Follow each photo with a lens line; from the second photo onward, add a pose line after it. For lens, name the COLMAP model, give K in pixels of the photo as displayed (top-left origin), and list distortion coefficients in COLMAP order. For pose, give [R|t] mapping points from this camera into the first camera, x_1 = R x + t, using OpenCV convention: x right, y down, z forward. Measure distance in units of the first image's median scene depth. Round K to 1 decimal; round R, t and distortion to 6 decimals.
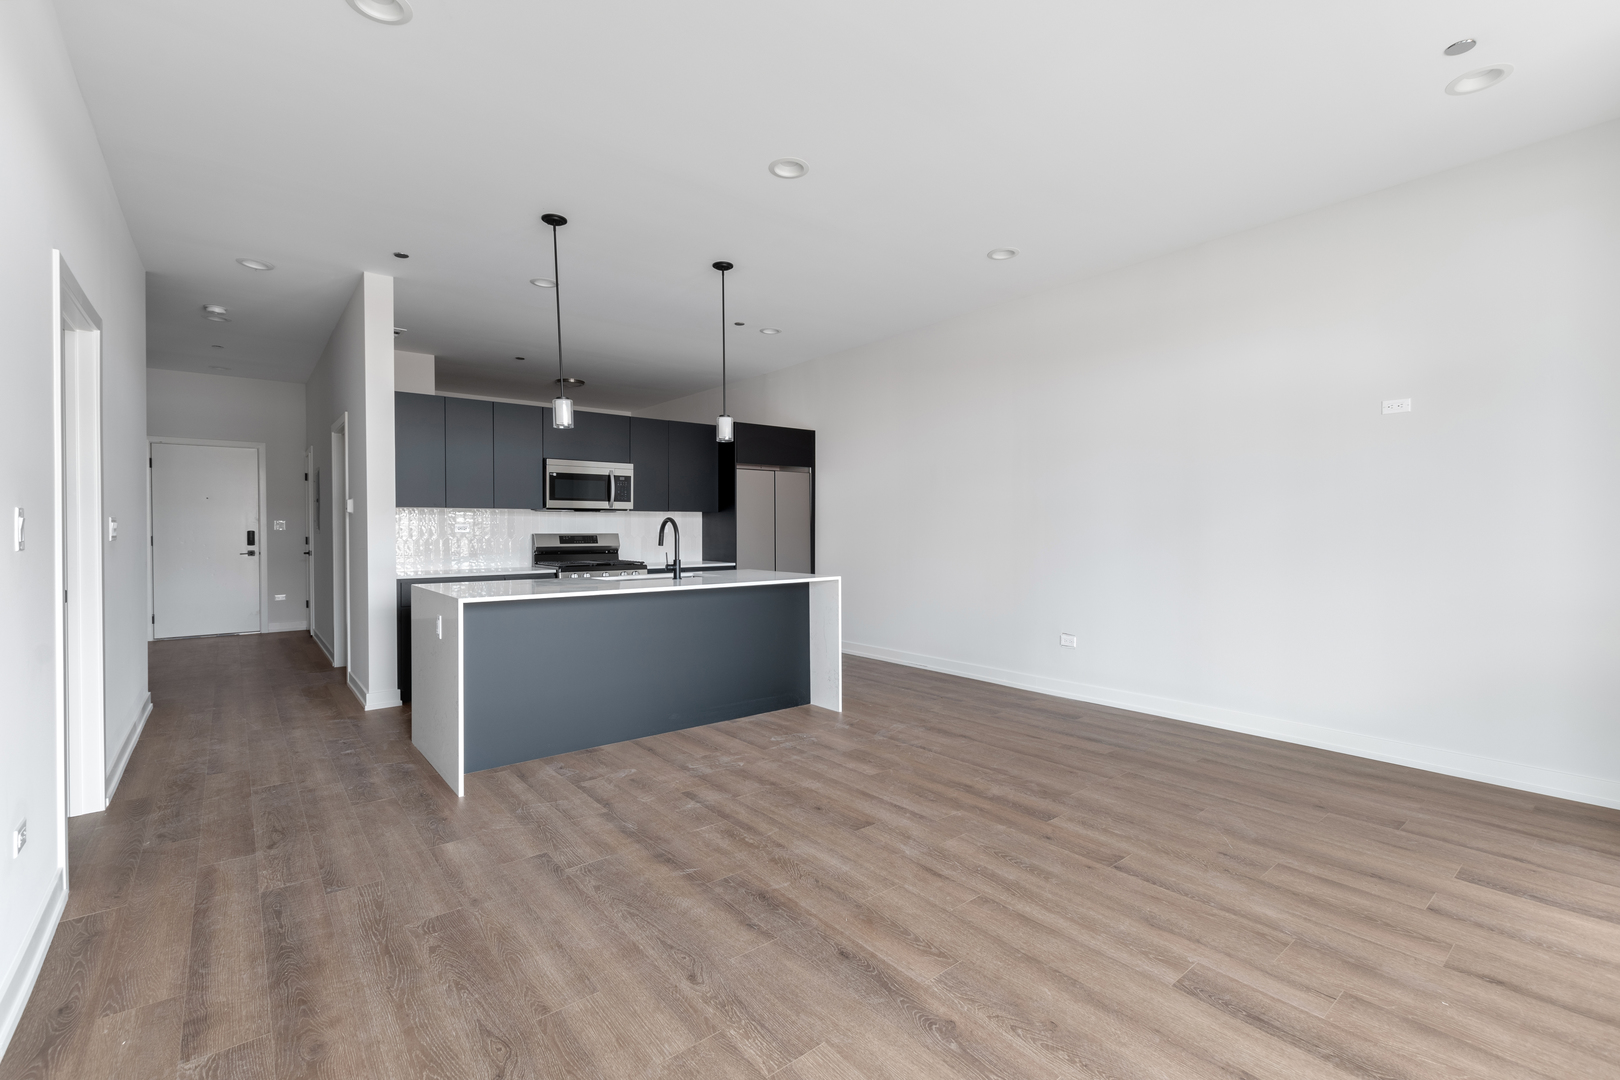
lens RADIAL K [[706.8, 0, 806.5], [0, 706.8, 529.2], [0, 0, 1]] dist [0.003810, -0.000891]
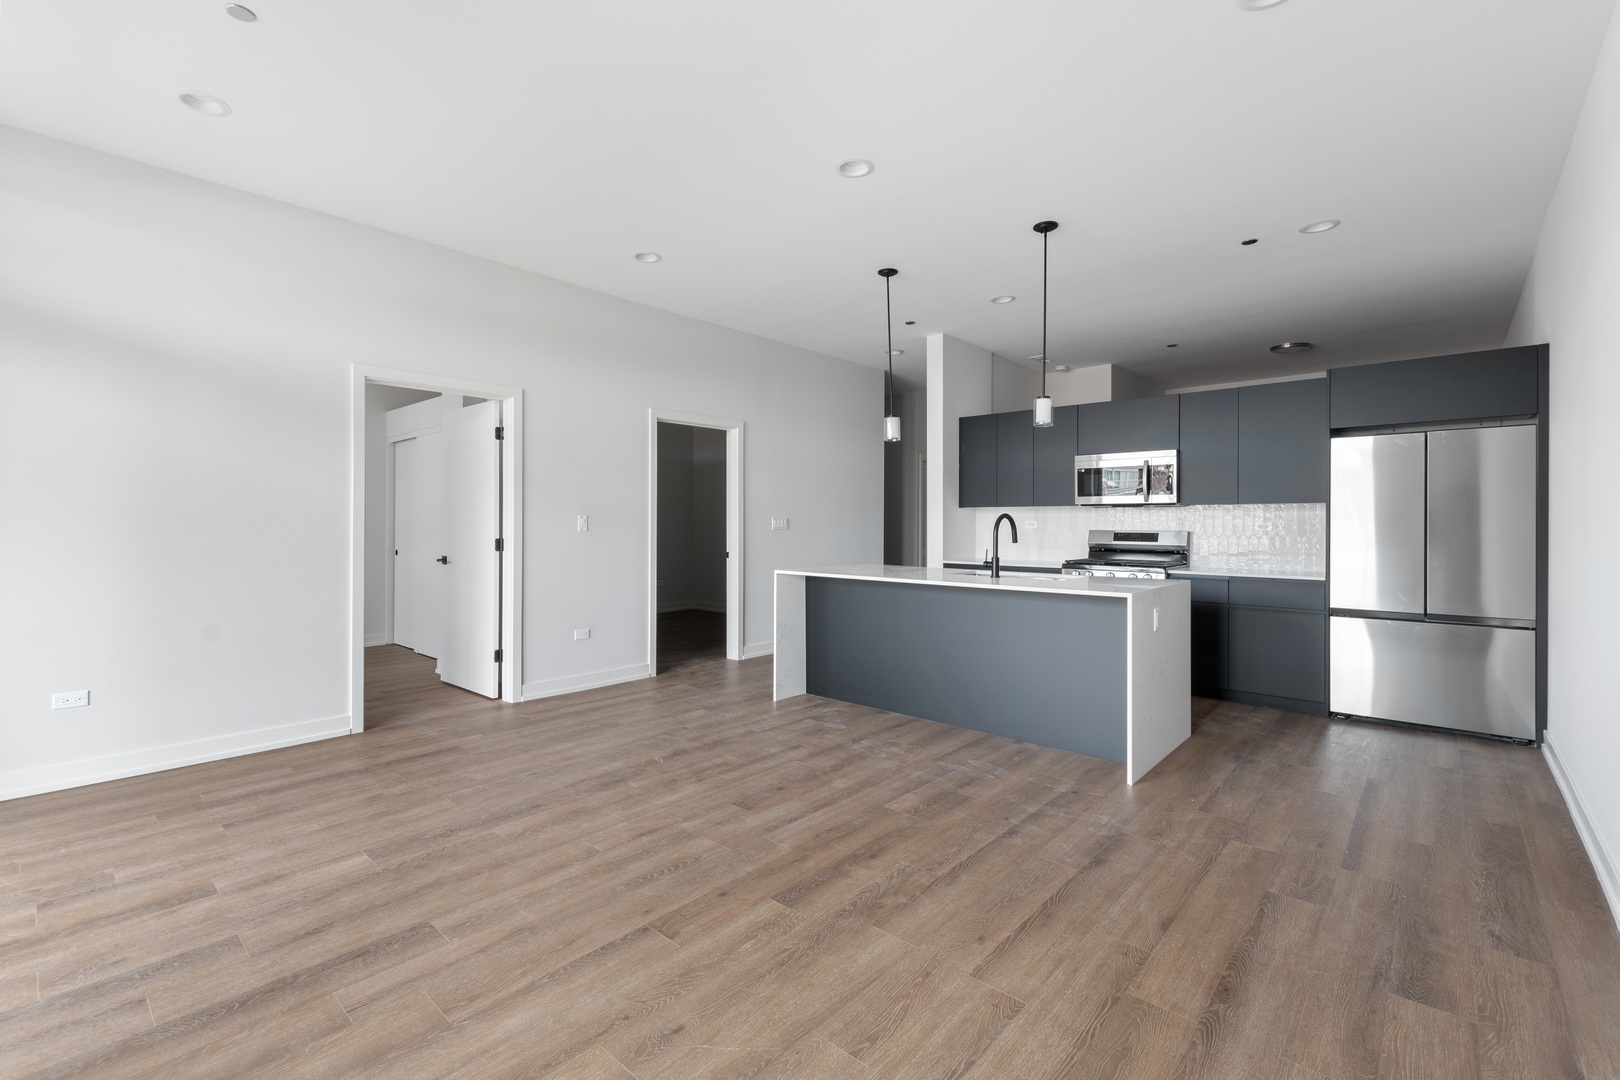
lens RADIAL K [[706.8, 0, 806.5], [0, 706.8, 529.2], [0, 0, 1]] dist [0.003810, -0.000891]
pose [[0.157244, 0.008999, -0.987519, 0.985883], [-0.005195, 0.999952, 0.008285, -0.002685], [0.987546, 0.003827, 0.157283, 0.805449]]
